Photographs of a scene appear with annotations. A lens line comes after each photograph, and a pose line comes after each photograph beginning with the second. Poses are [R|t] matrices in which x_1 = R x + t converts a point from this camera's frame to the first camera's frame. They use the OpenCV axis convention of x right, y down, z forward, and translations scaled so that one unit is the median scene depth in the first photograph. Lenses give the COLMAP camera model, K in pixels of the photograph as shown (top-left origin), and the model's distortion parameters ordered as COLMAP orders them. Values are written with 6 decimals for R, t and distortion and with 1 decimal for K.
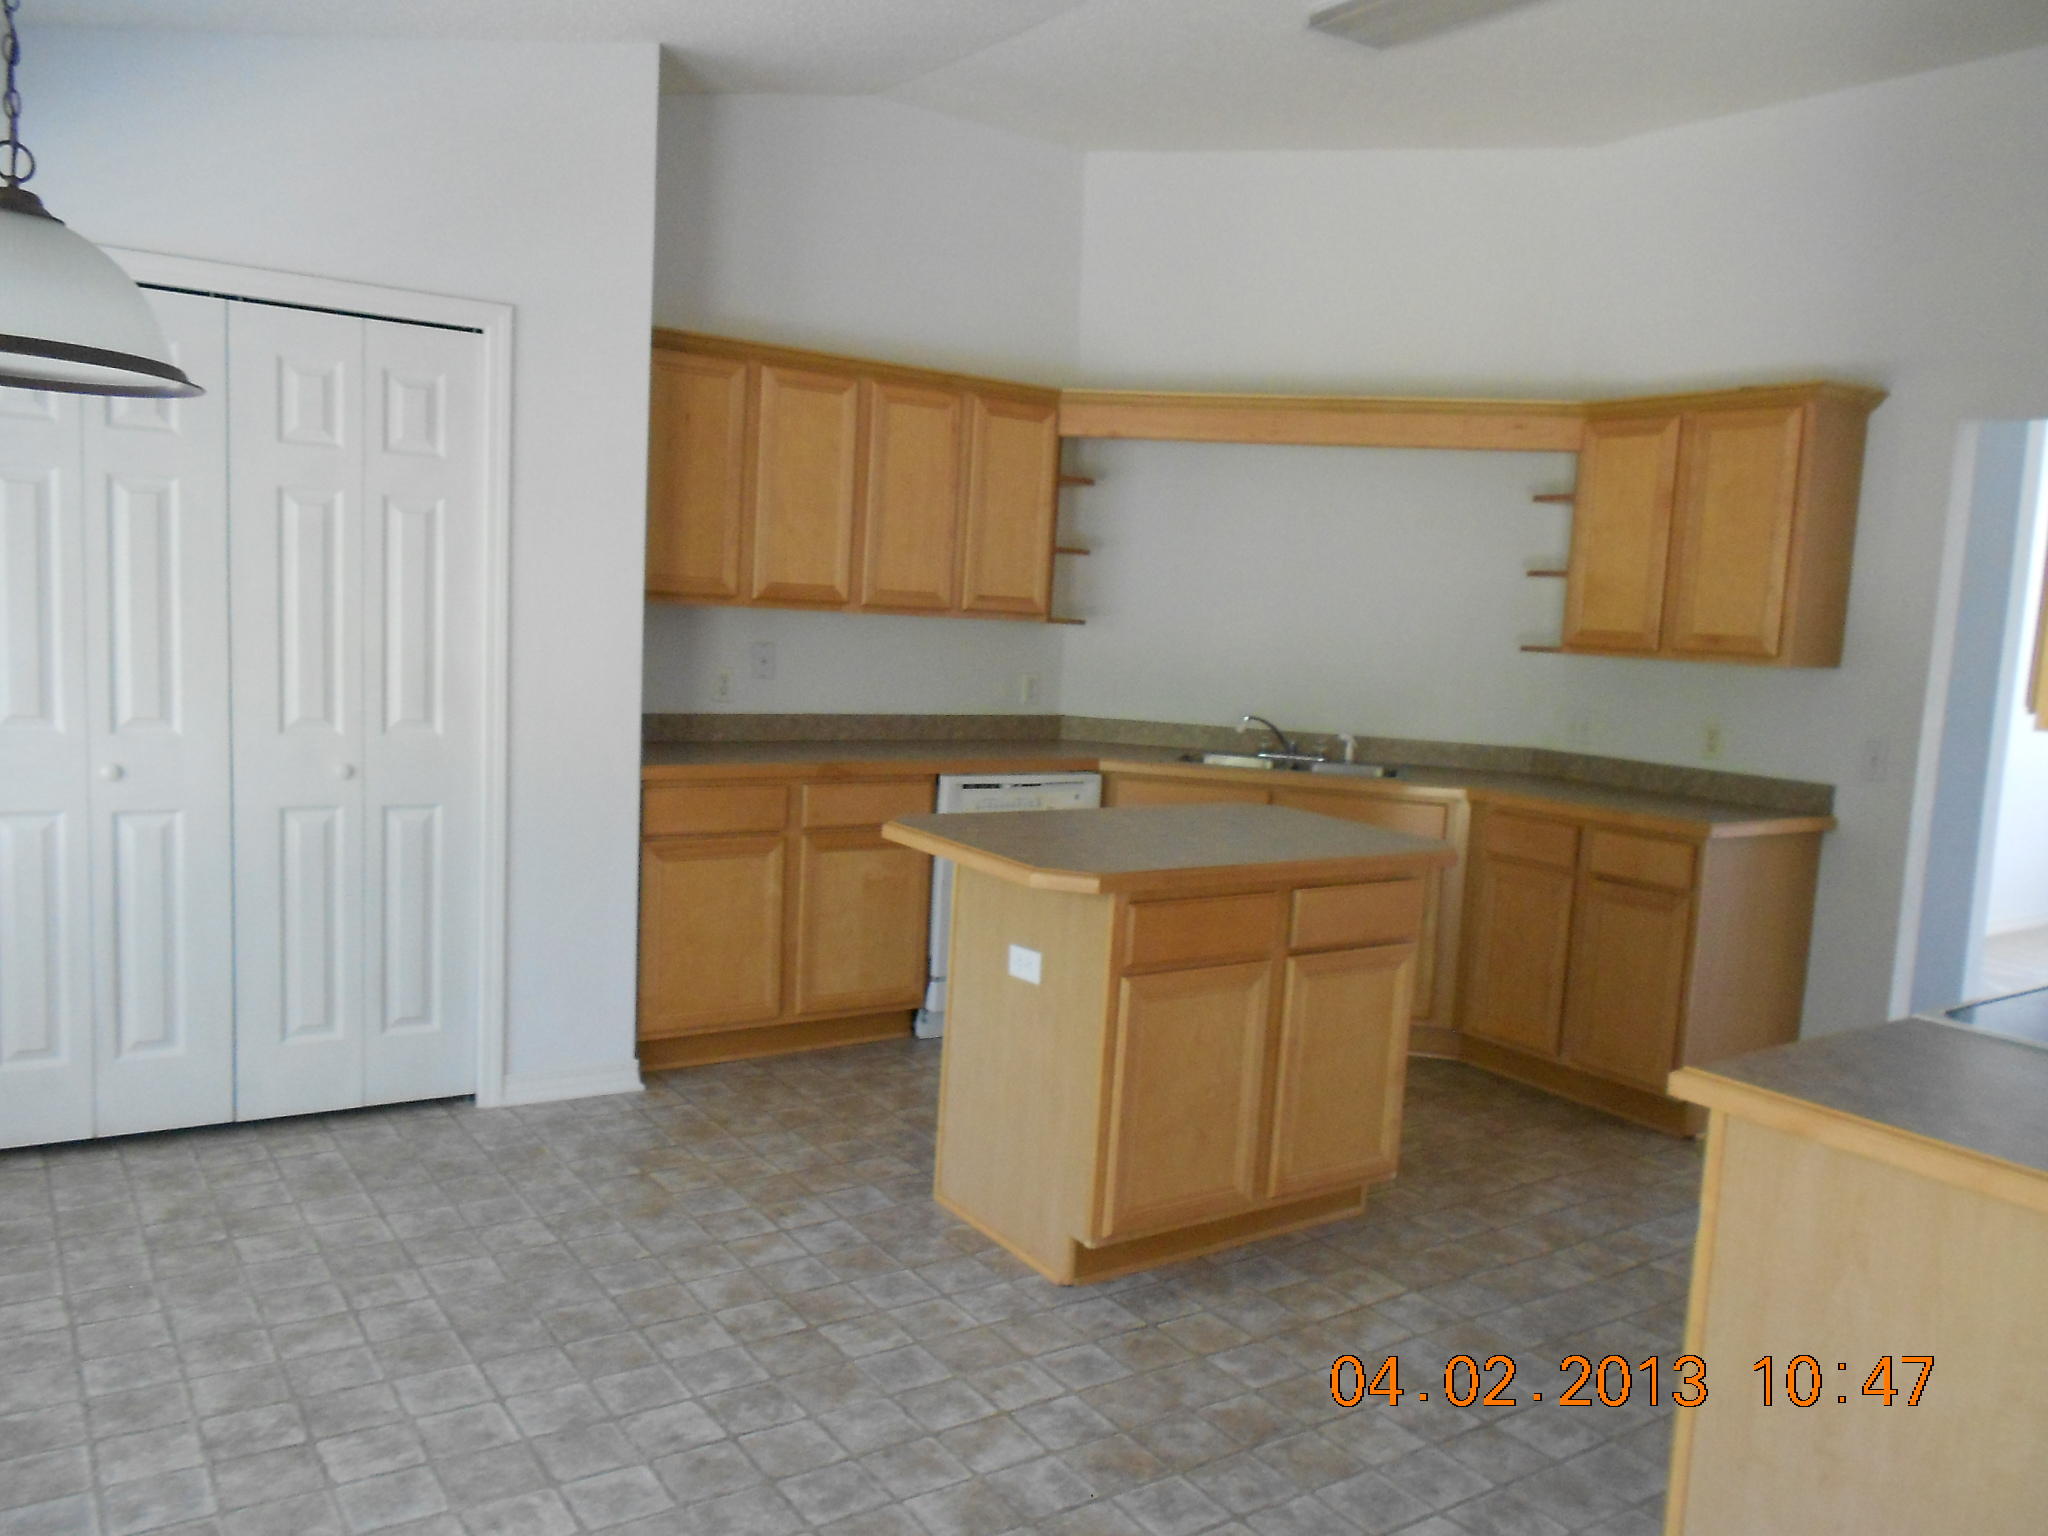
lens RADIAL K [[1558.7, 0, 1023.3], [0, 1558.7, 771.5], [0, 0, 1]] dist [0.004381, 0.002295]
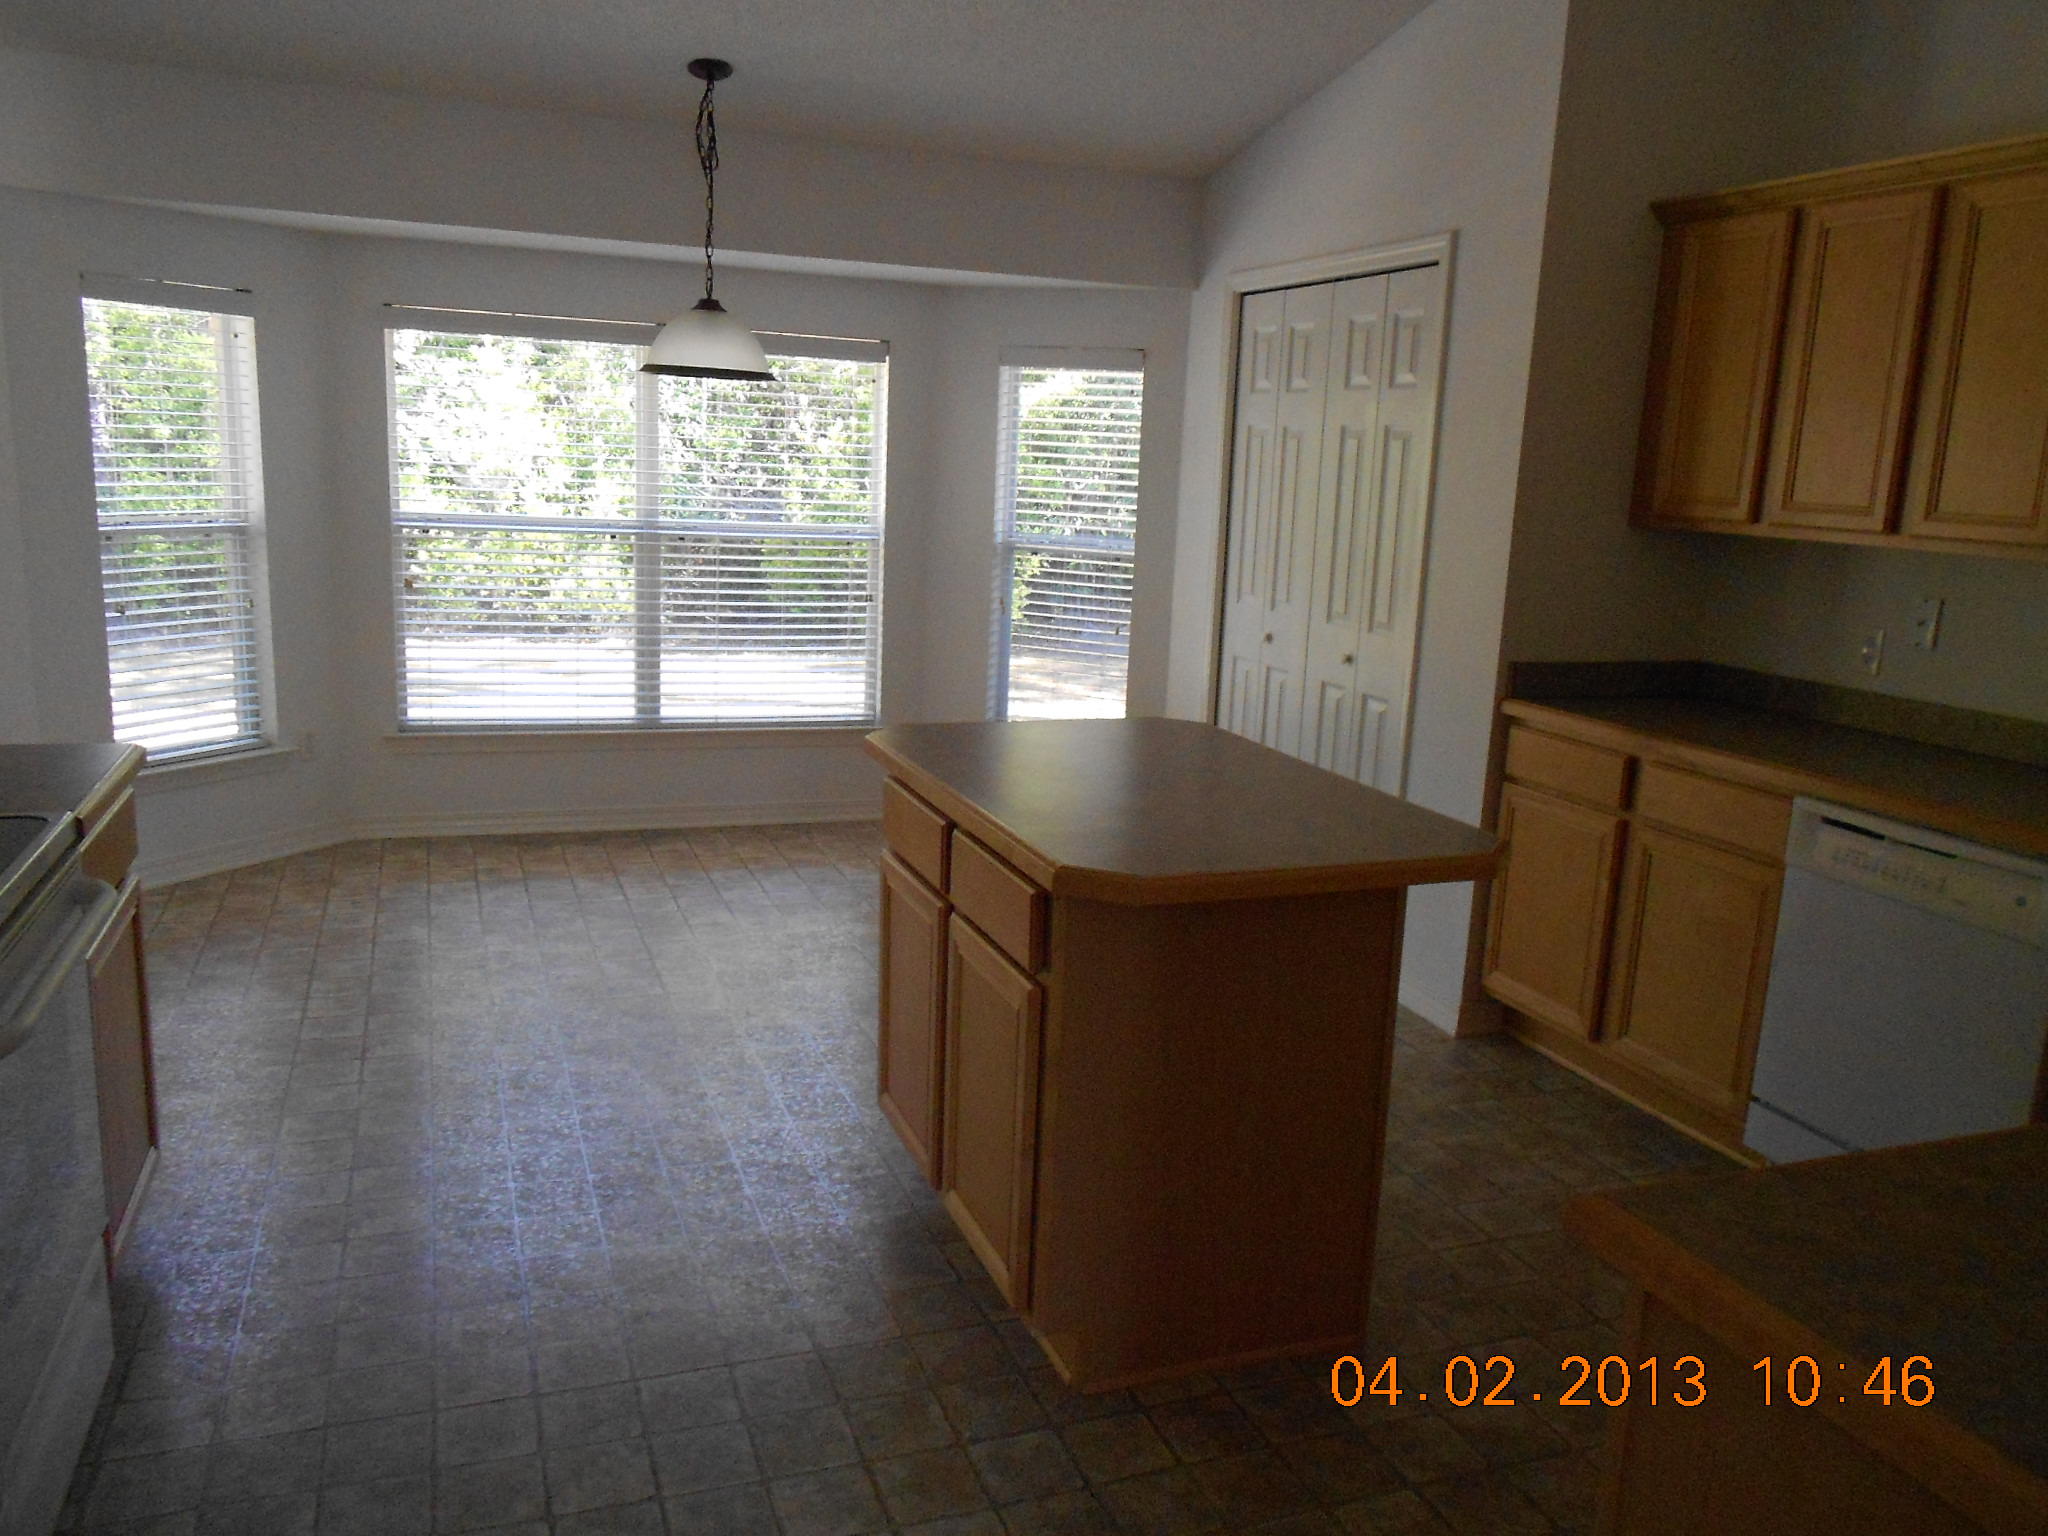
lens RADIAL K [[1558.7, 0, 1024.3], [0, 1558.7, 770.7], [0, 0, 1]] dist [0.004381, 0.002295]
pose [[-0.233115, 0.129997, -0.963721, 0.855756], [-0.161938, 0.971997, 0.170285, -0.086813], [0.958871, 0.195759, -0.205536, 1.100136]]
